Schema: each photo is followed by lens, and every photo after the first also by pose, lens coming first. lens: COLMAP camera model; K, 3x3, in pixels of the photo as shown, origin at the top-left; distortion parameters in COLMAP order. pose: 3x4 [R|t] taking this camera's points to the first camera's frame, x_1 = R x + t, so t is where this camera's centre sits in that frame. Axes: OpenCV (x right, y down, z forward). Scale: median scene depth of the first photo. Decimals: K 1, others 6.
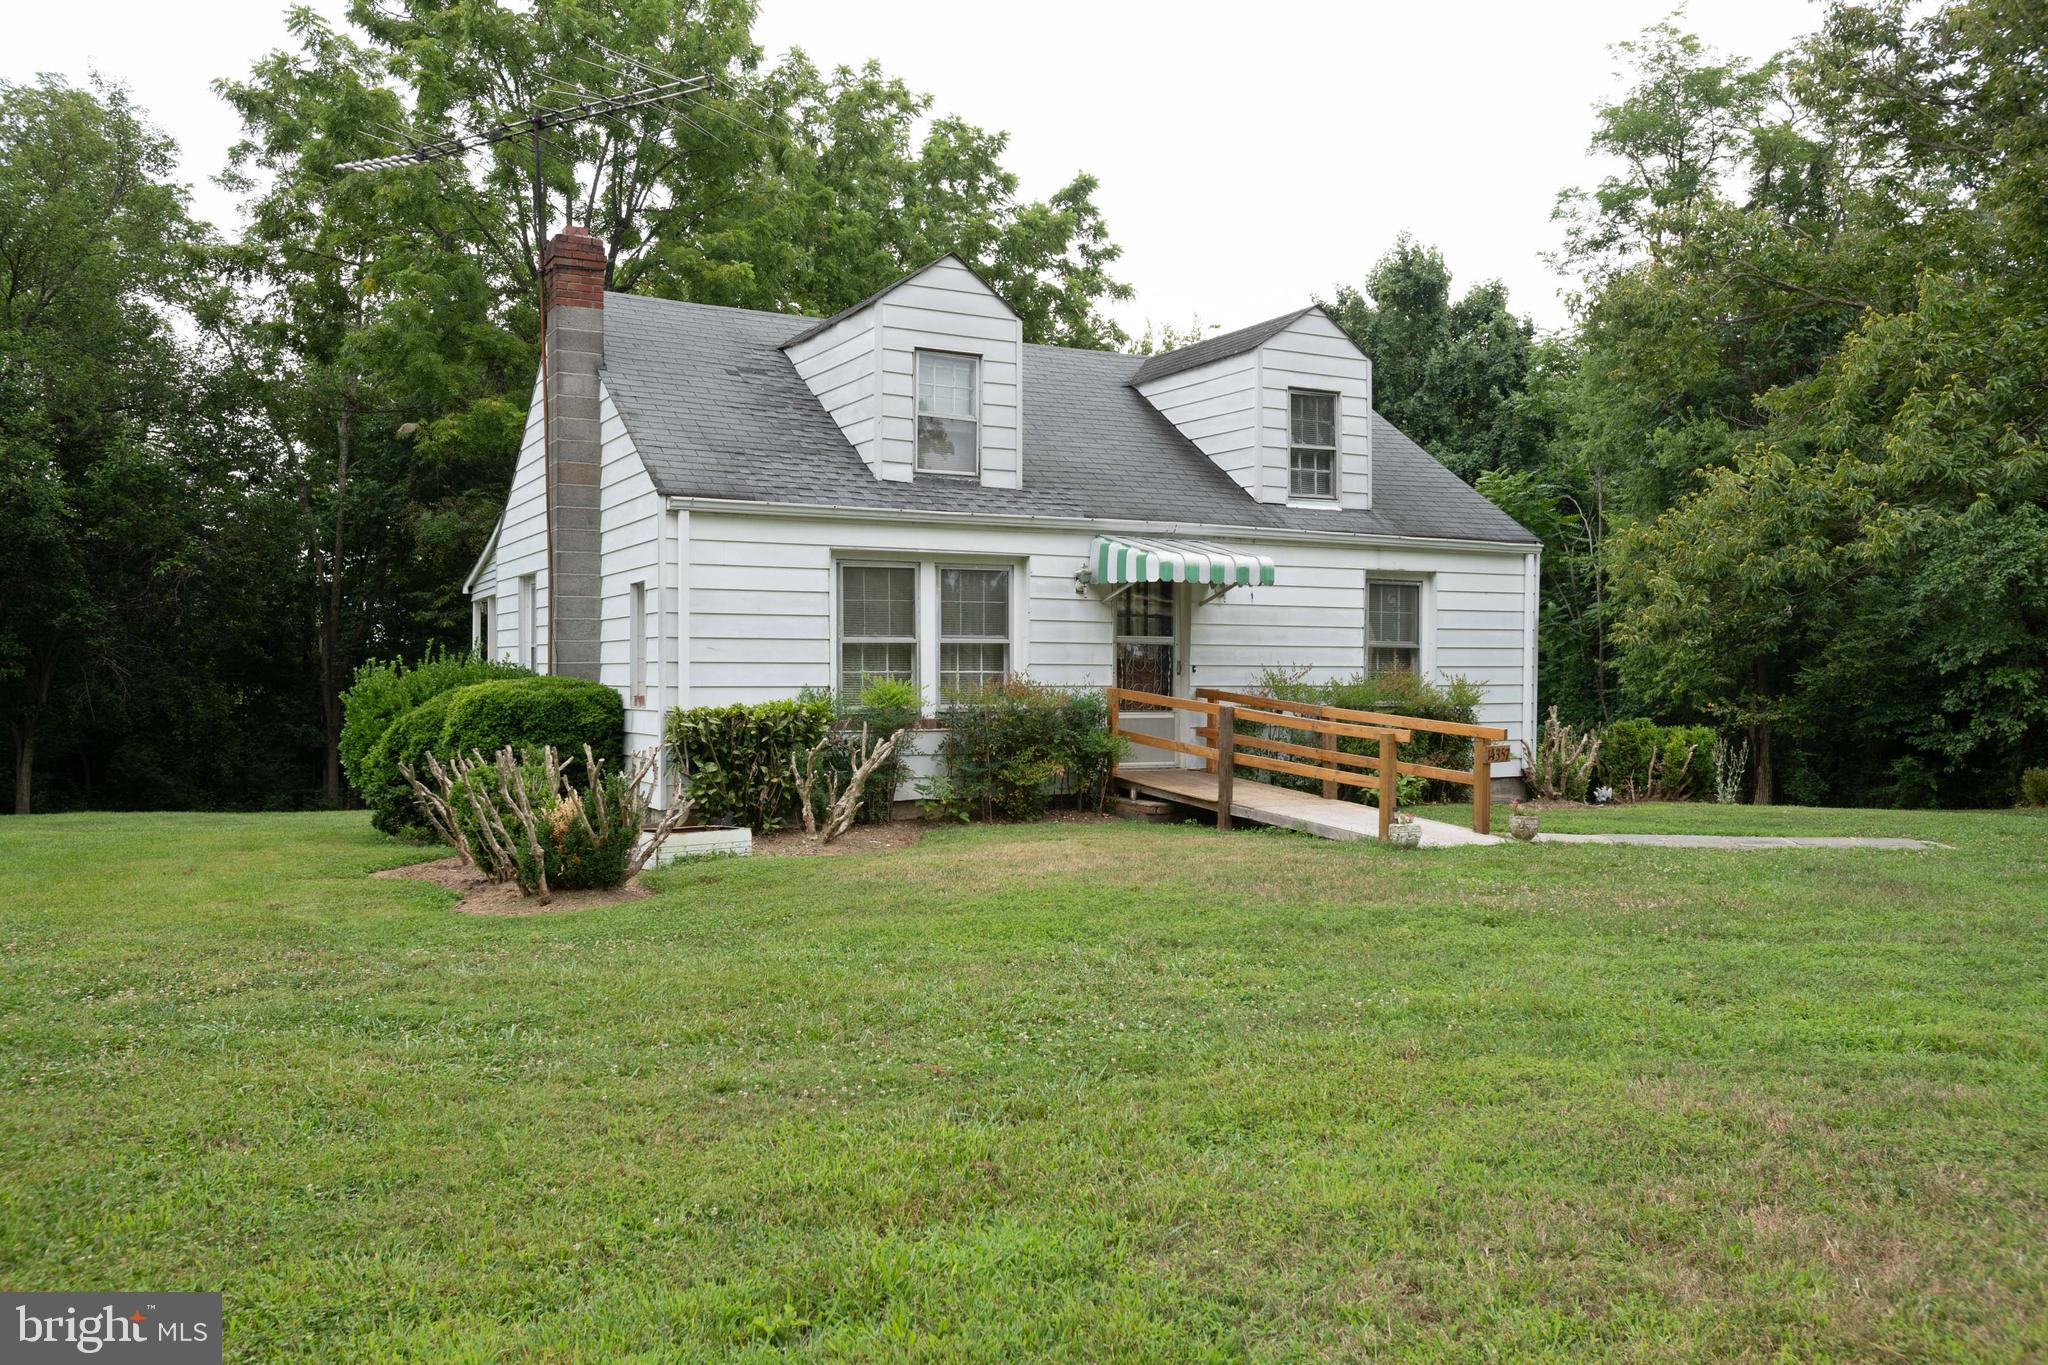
lens RADIAL K [[1570.5, 0, 1024.0], [0, 1570.5, 682.5], [0, 0, 1]] dist [0.040300, -0.001846]
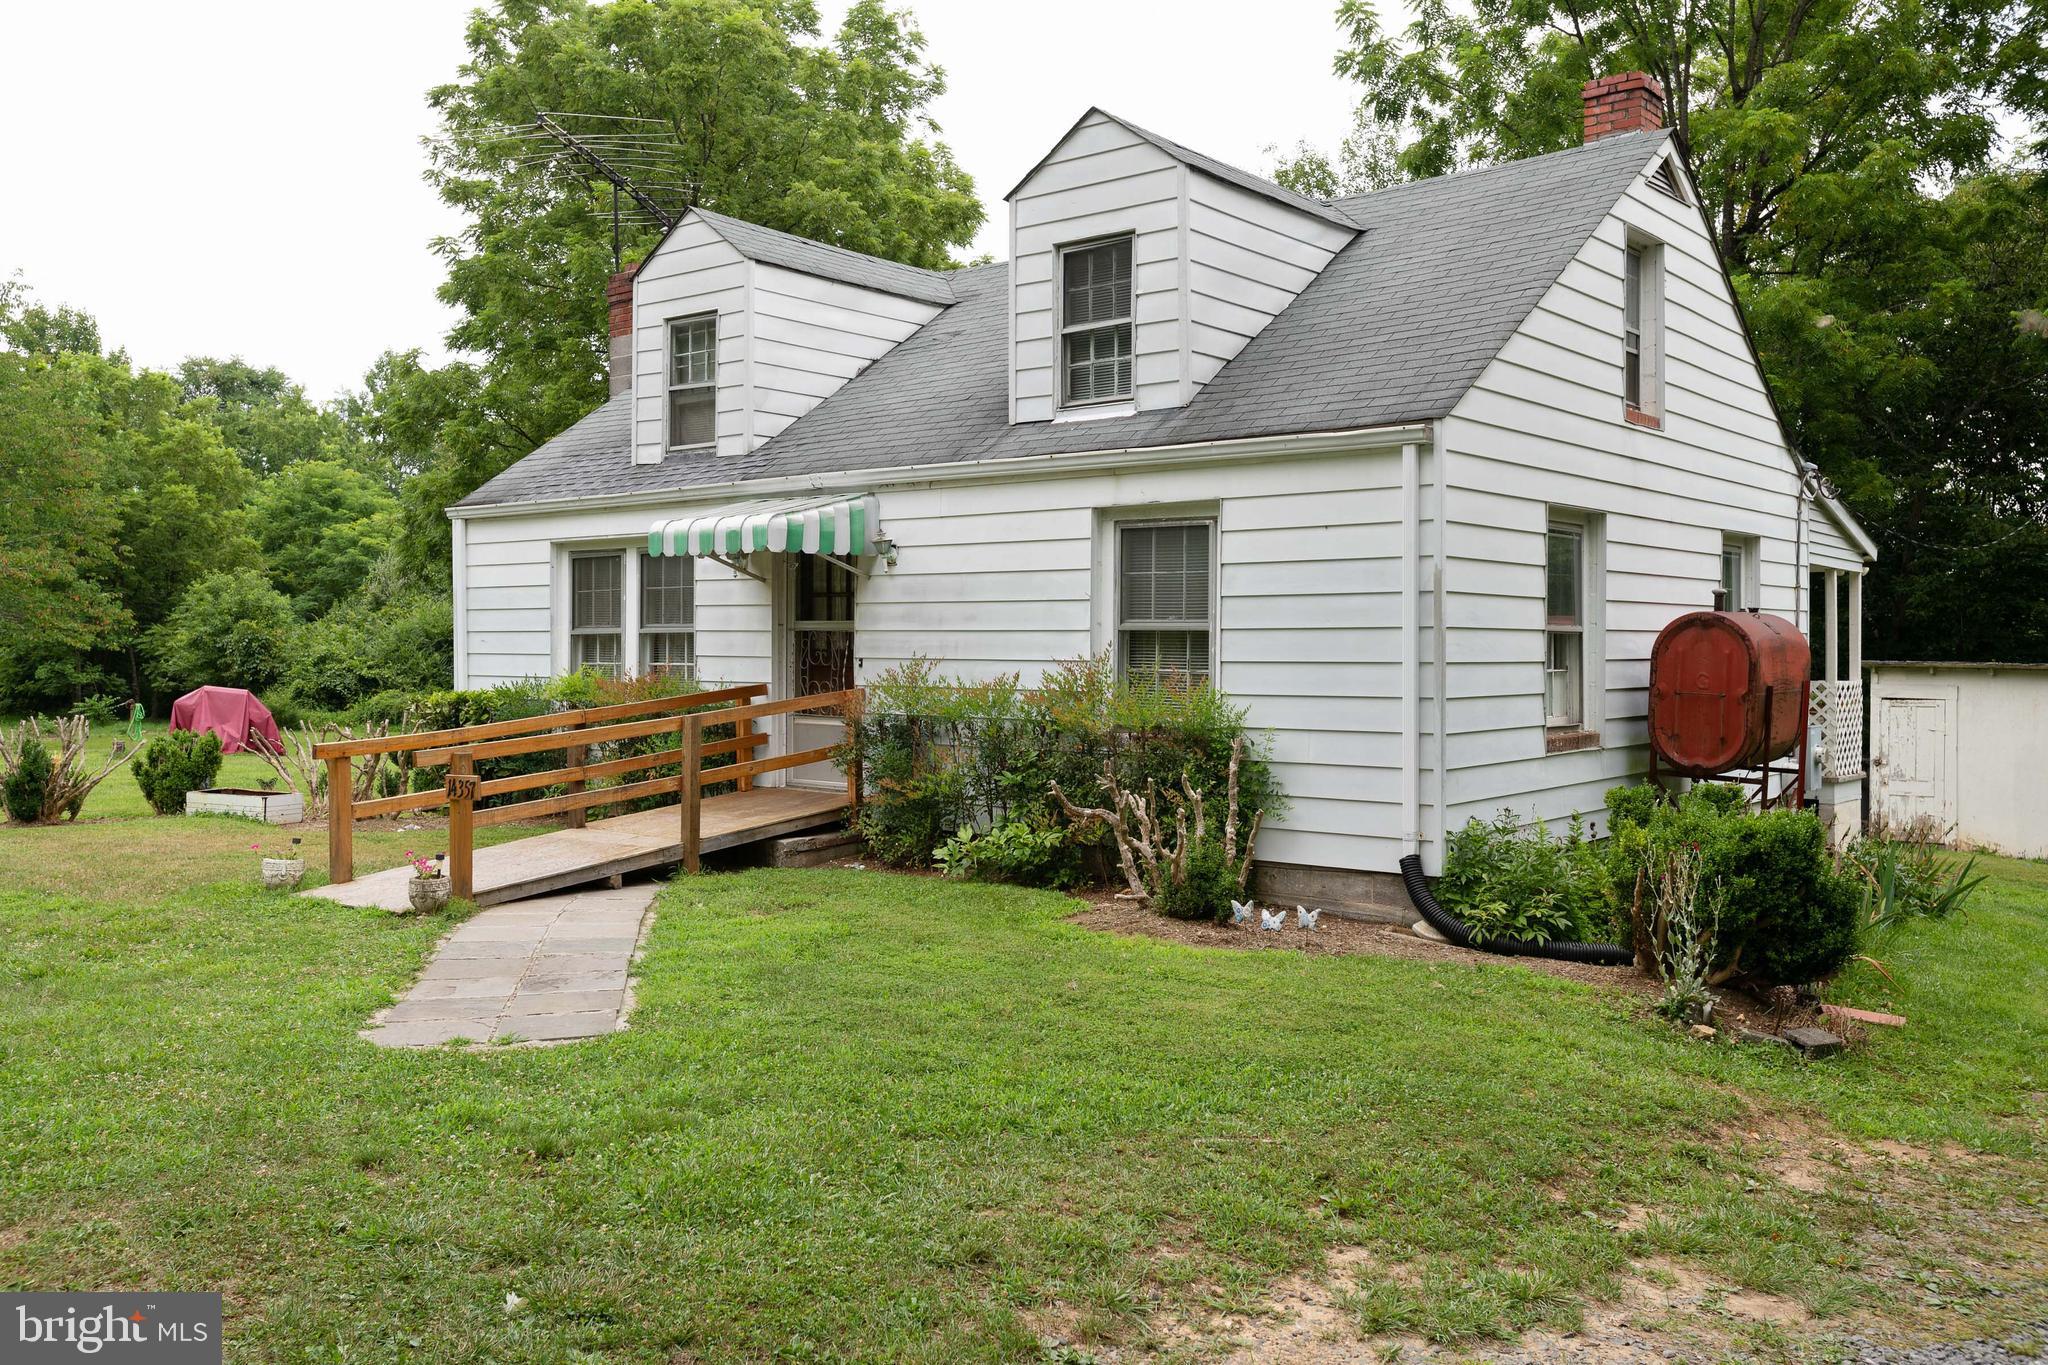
lens RADIAL K [[1661.2, 0, 1024.0], [0, 1661.2, 682.5], [0, 0, 1]] dist [0.011710, 0.005259]
pose [[0.389417, 0.021699, -0.920806, 0.912266], [-0.006599, 0.999763, 0.020770, -0.016671], [0.921038, -0.002012, 0.389467, 0.787171]]
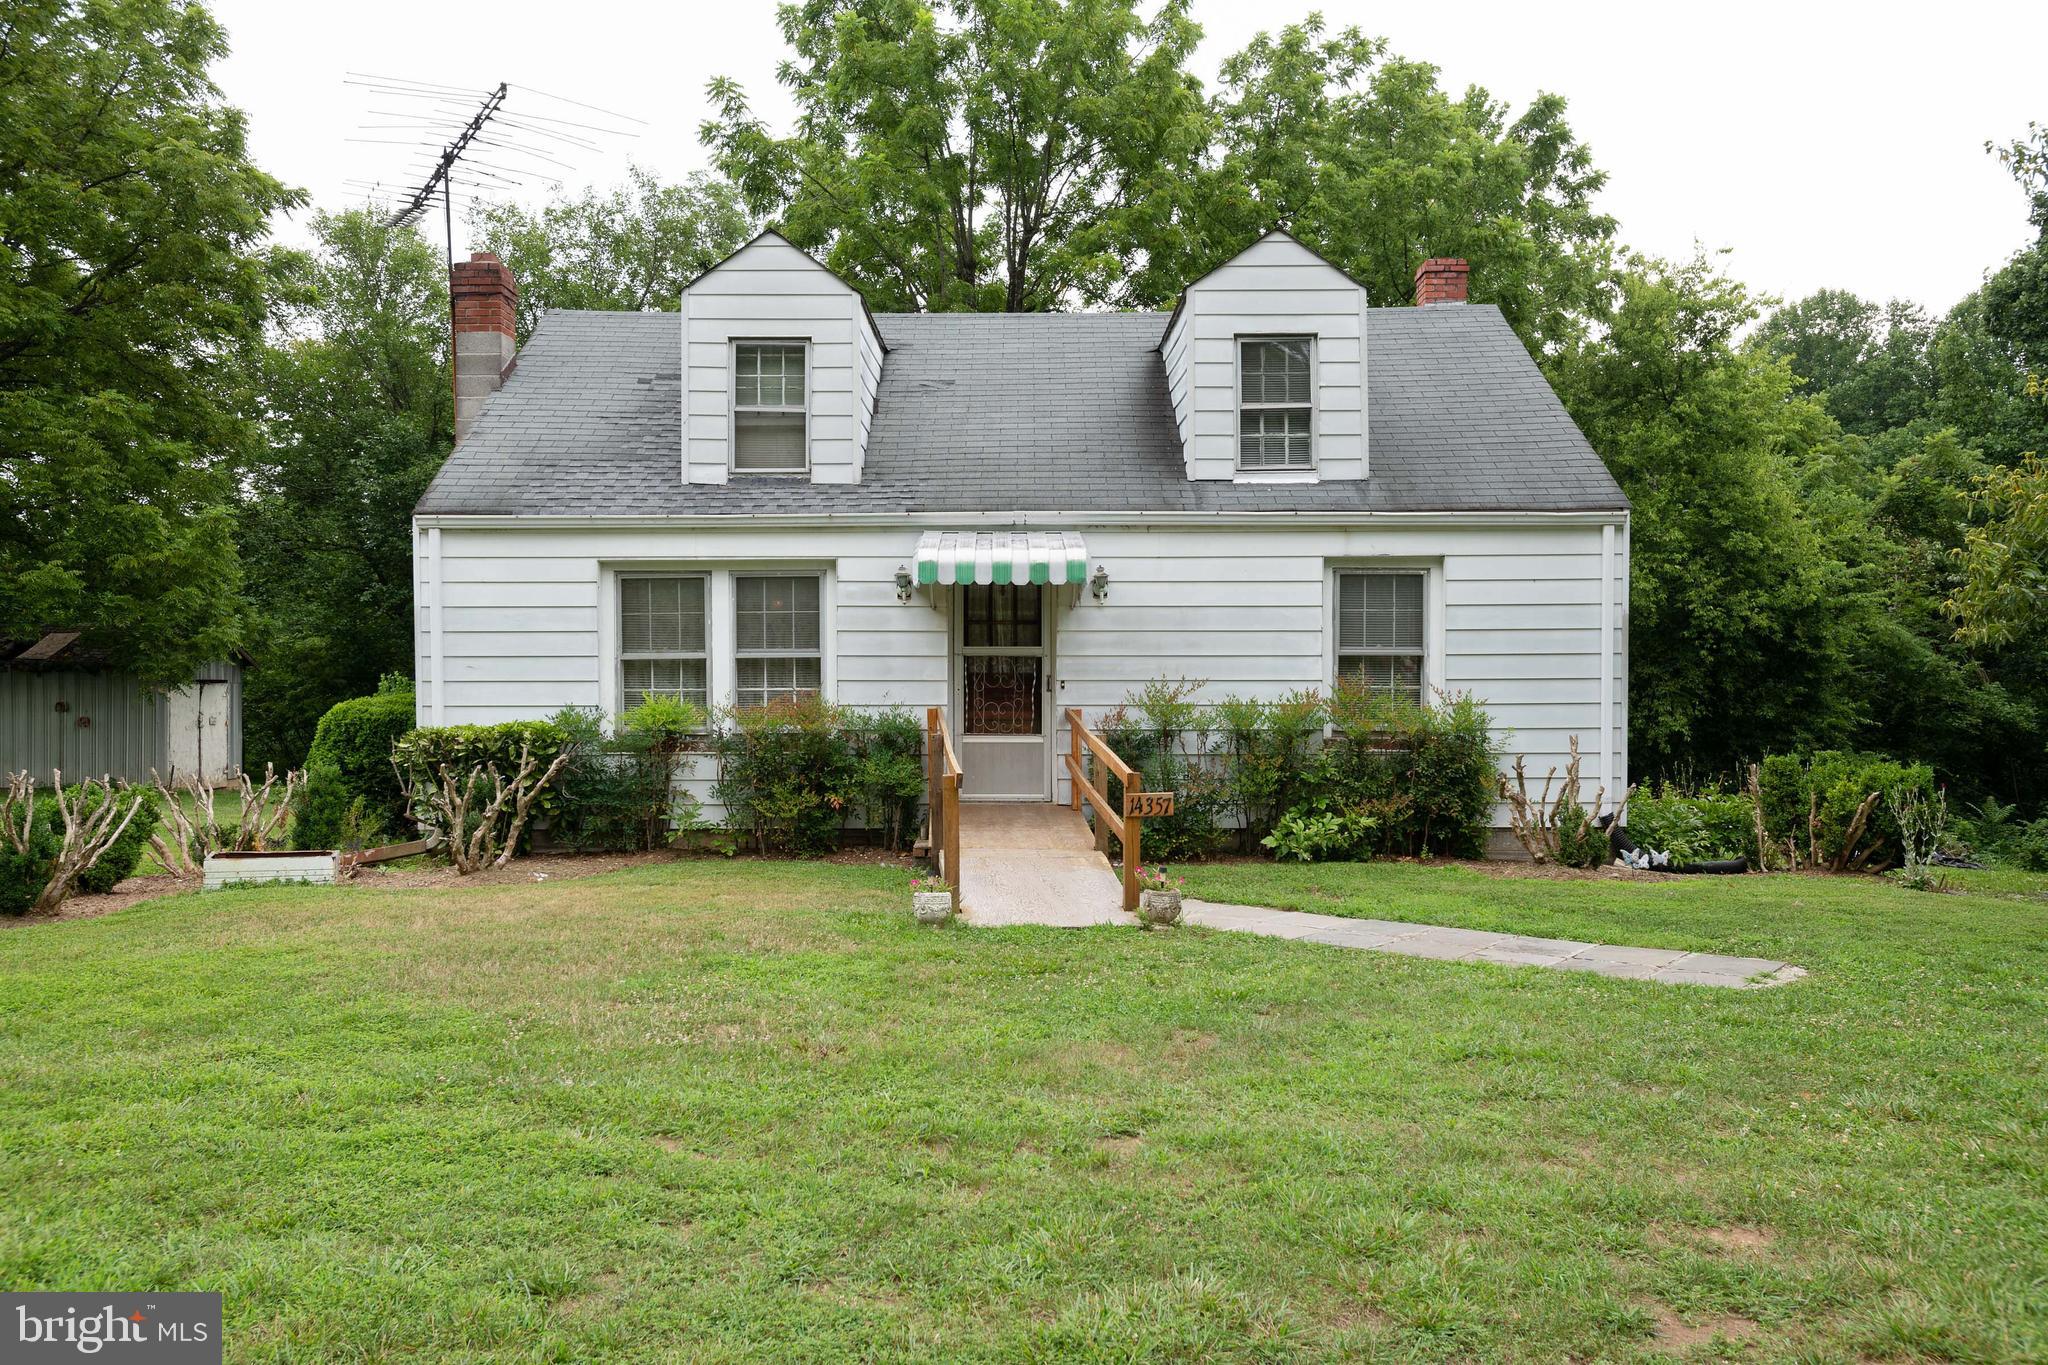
lens RADIAL K [[1570.5, 0, 1024.0], [0, 1570.5, 682.5], [0, 0, 1]] dist [0.040300, -0.001846]
pose [[0.878529, 0.000216, -0.477688, 0.508447], [0.001162, 0.999996, 0.002590, -0.012422], [0.477687, -0.002831, 0.878526, 0.262948]]
